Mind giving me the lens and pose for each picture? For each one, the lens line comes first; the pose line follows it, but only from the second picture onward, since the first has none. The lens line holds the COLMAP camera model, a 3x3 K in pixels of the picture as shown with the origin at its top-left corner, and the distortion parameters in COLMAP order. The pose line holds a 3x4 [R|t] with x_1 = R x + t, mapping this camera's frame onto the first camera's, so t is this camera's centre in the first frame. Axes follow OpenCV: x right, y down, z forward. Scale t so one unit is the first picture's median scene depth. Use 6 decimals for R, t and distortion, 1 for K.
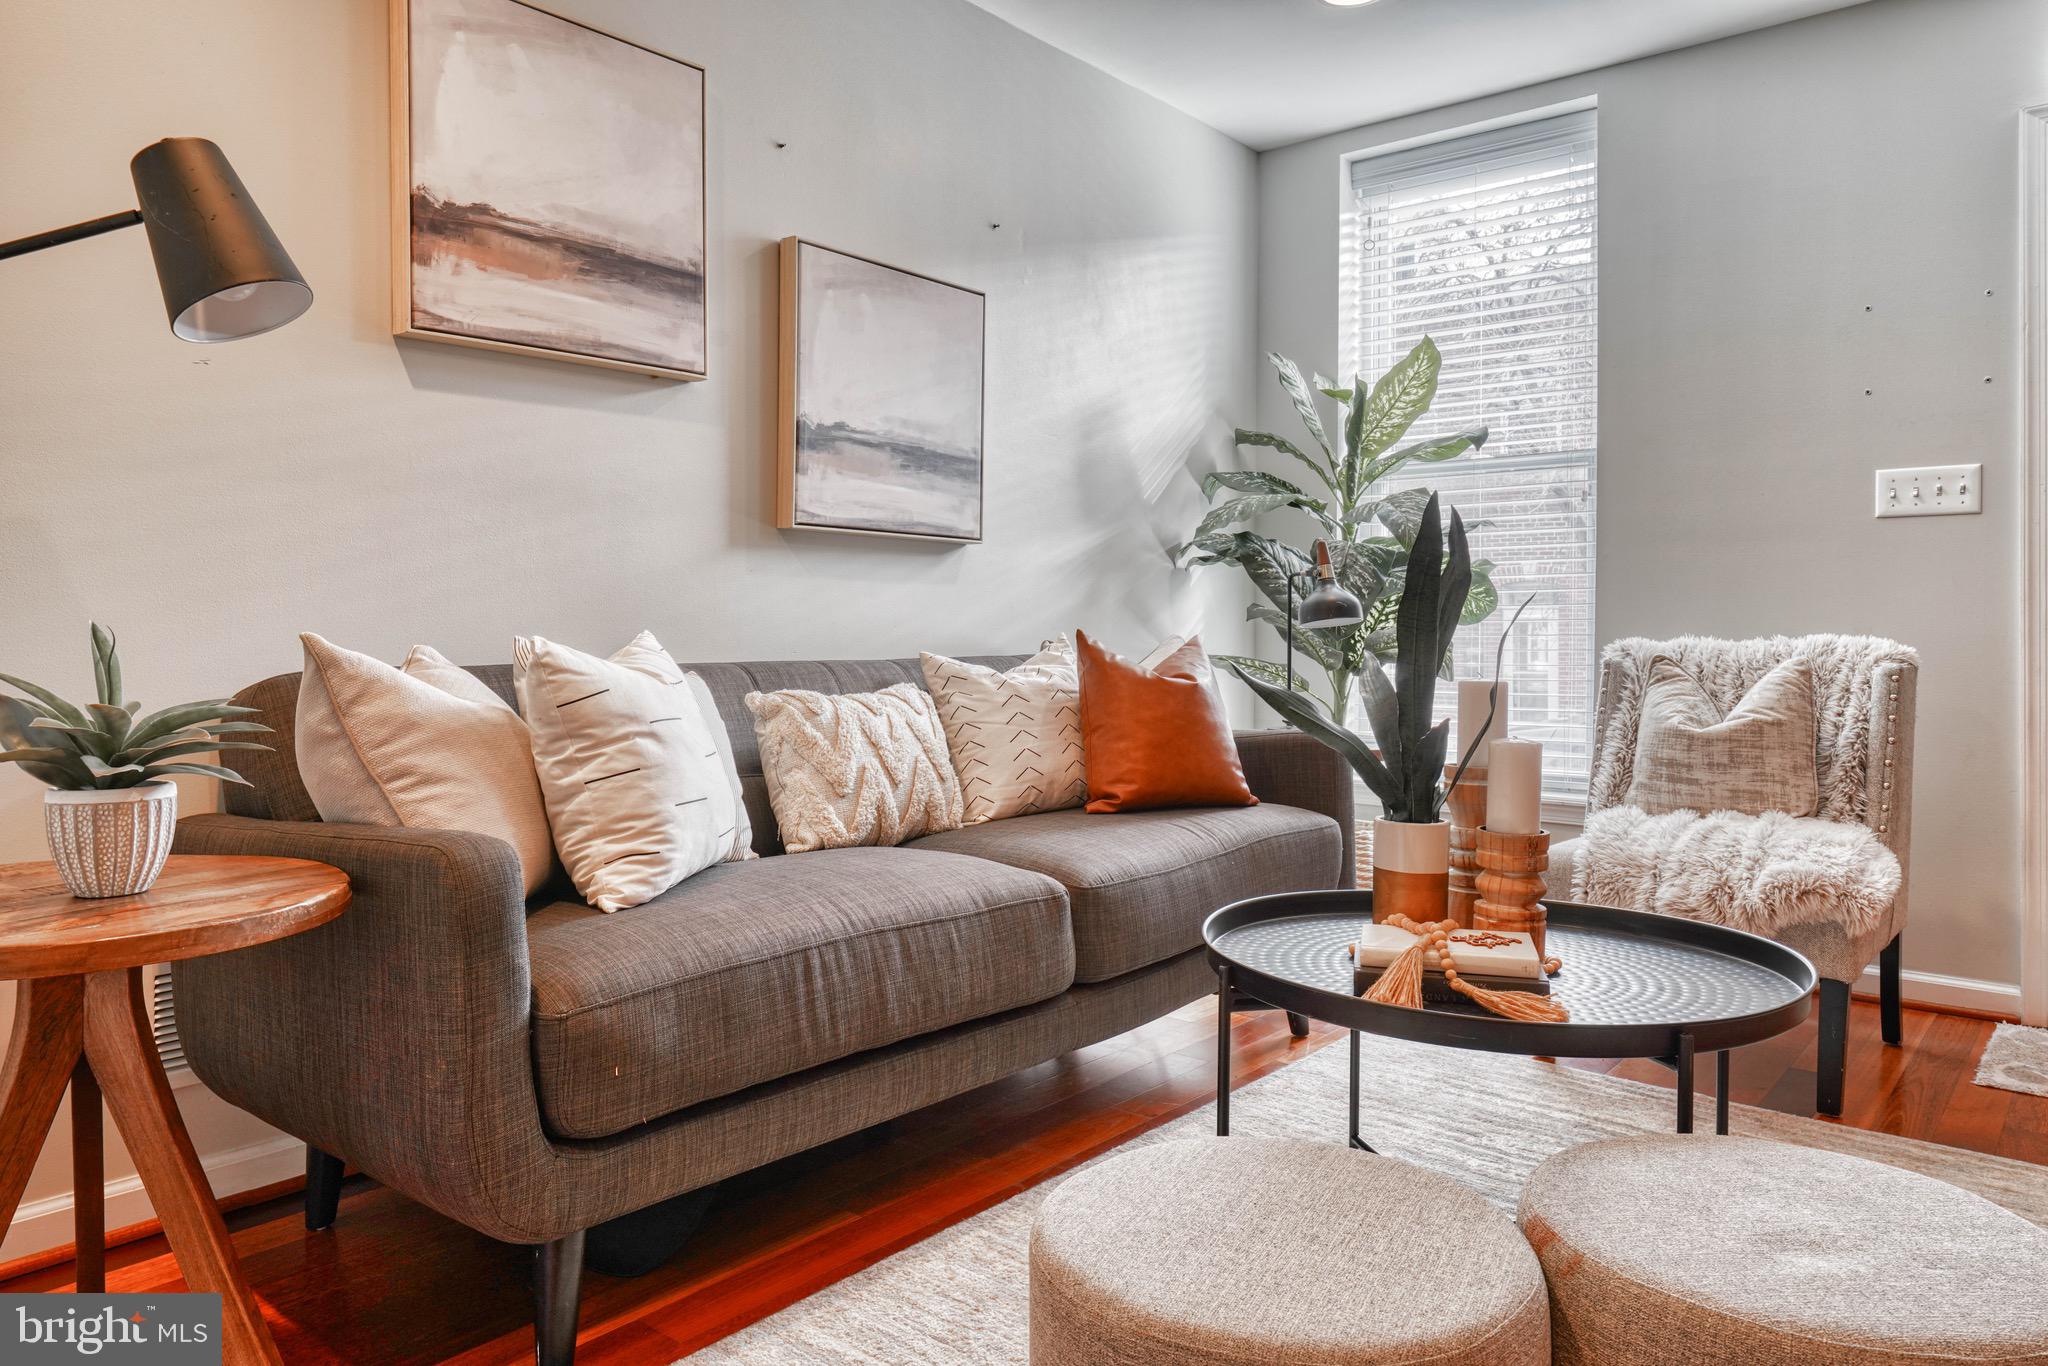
lens RADIAL K [[1386.8, 0, 1015.6], [0, 1386.8, 631.3], [0, 0, 1]] dist [0.005502, 0.003919]
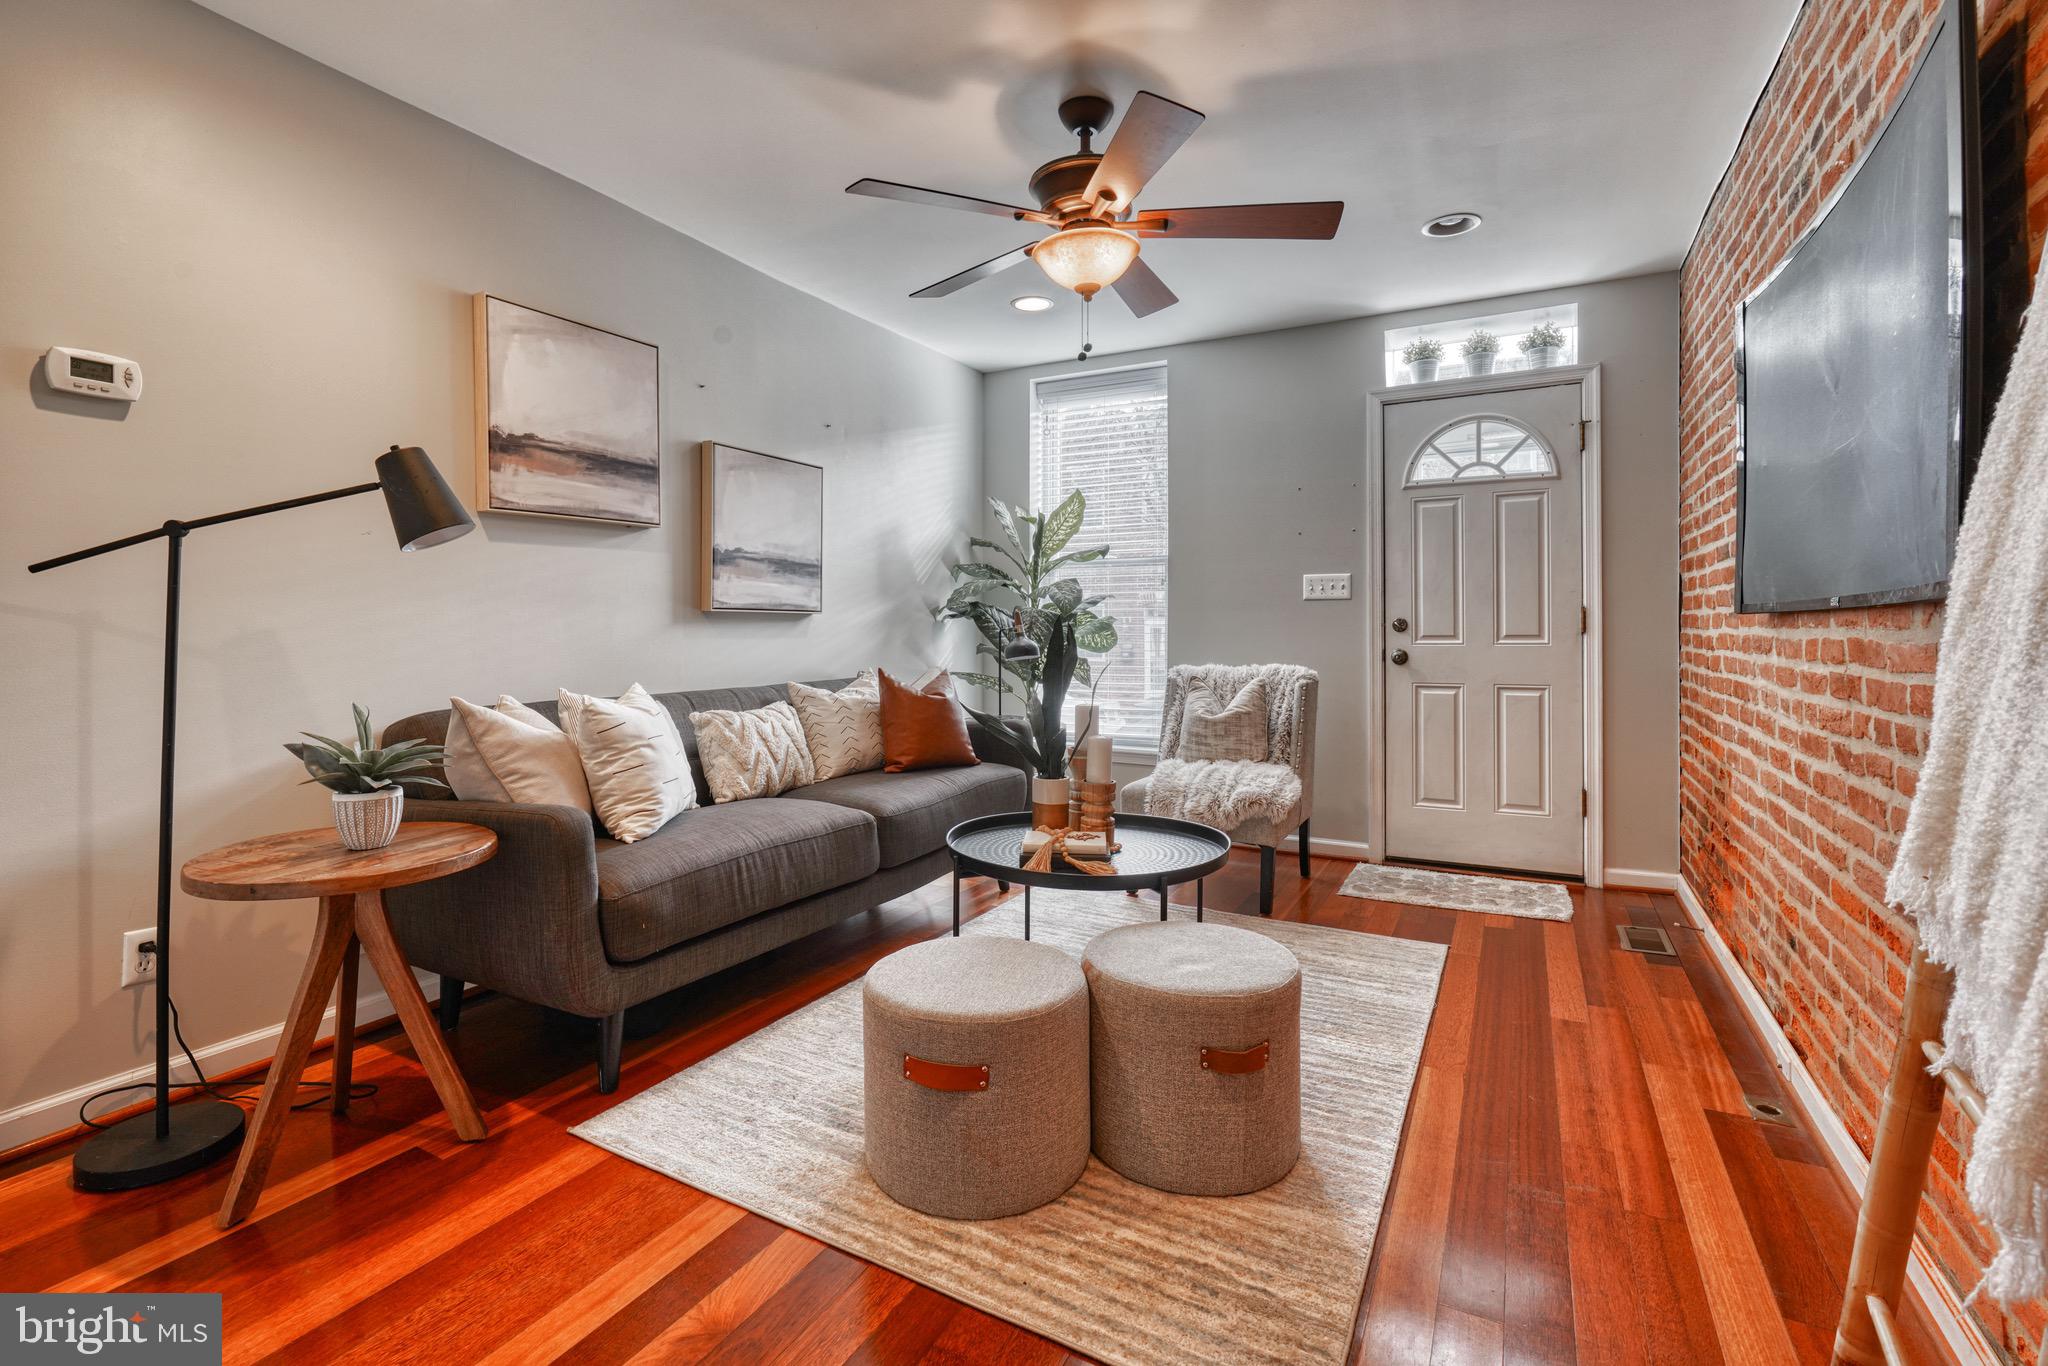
lens RADIAL K [[933.1, 0, 1007.4], [0, 933.1, 632.6], [0, 0, 1]] dist [-0.003092, 0.000220]
pose [[0.982694, -0.005429, 0.185156, -0.017061], [0.004701, 0.999979, 0.004371, -0.060088], [-0.185176, -0.003425, 0.982699, -0.233054]]
